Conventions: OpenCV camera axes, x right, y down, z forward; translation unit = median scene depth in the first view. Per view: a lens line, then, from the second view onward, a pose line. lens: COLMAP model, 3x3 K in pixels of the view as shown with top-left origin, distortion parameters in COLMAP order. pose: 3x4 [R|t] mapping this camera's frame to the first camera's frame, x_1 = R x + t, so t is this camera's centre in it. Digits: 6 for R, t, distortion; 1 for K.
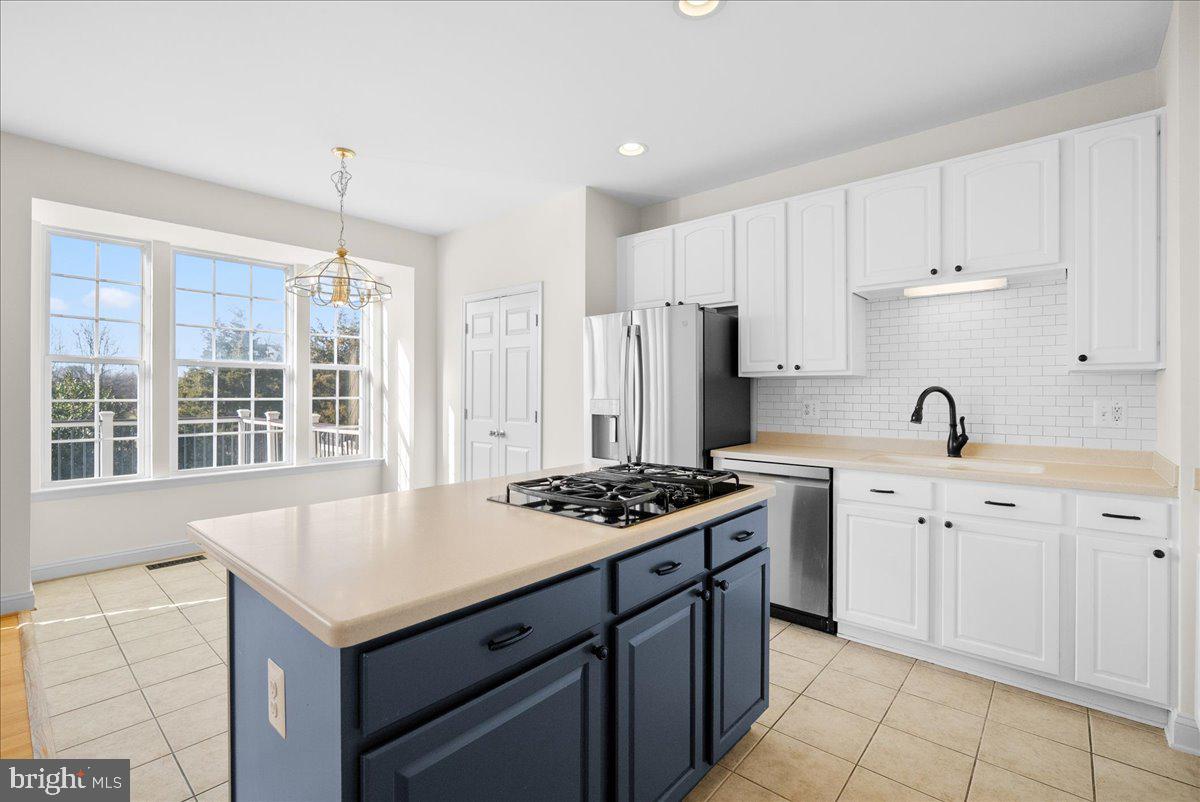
lens RADIAL K [[534.0, 0, 611.2], [0, 534.0, 391.9], [0, 0, 1]] dist [-0.008873, 0.001912]
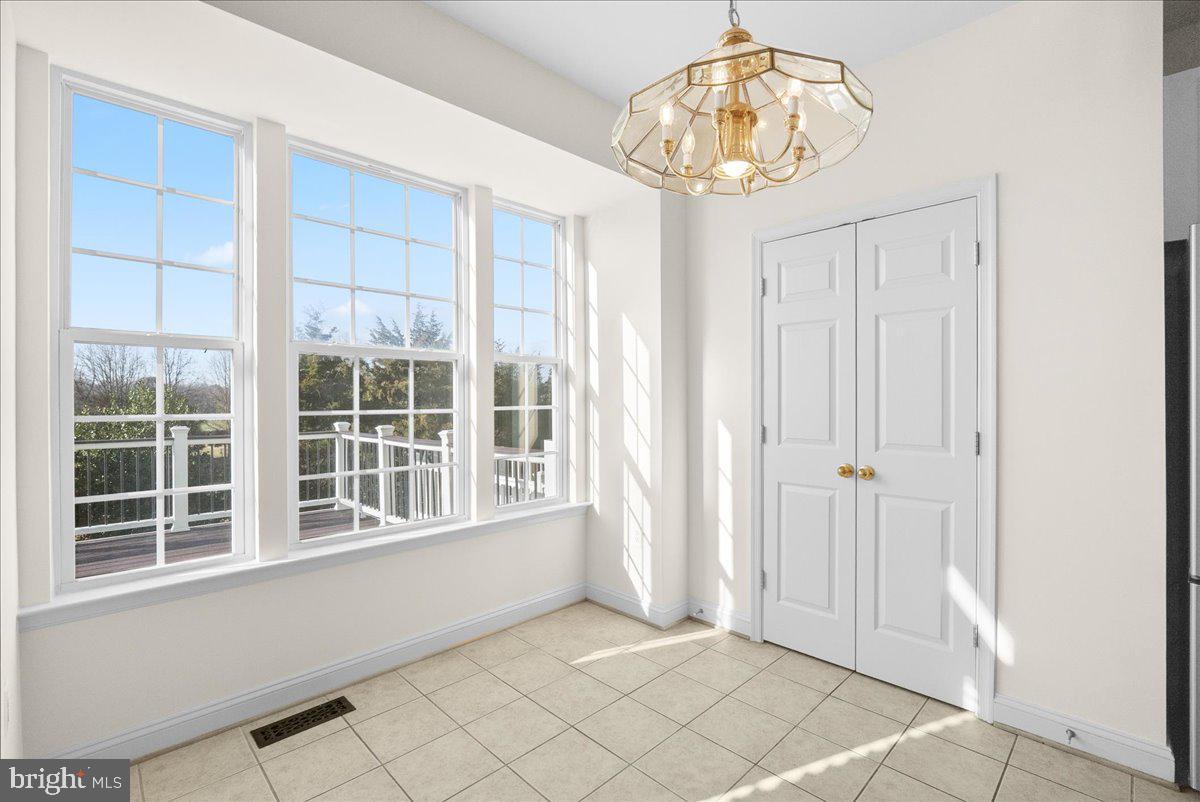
lens RADIAL K [[534.0, 0, 615.2], [0, 534.0, 396.7], [0, 0, 1]] dist [-0.008873, 0.001912]
pose [[0.997186, -0.008647, -0.074461, -0.484603], [0.008551, 0.999962, -0.001607, -0.000145], [0.074472, 0.000965, 0.997223, 0.513394]]
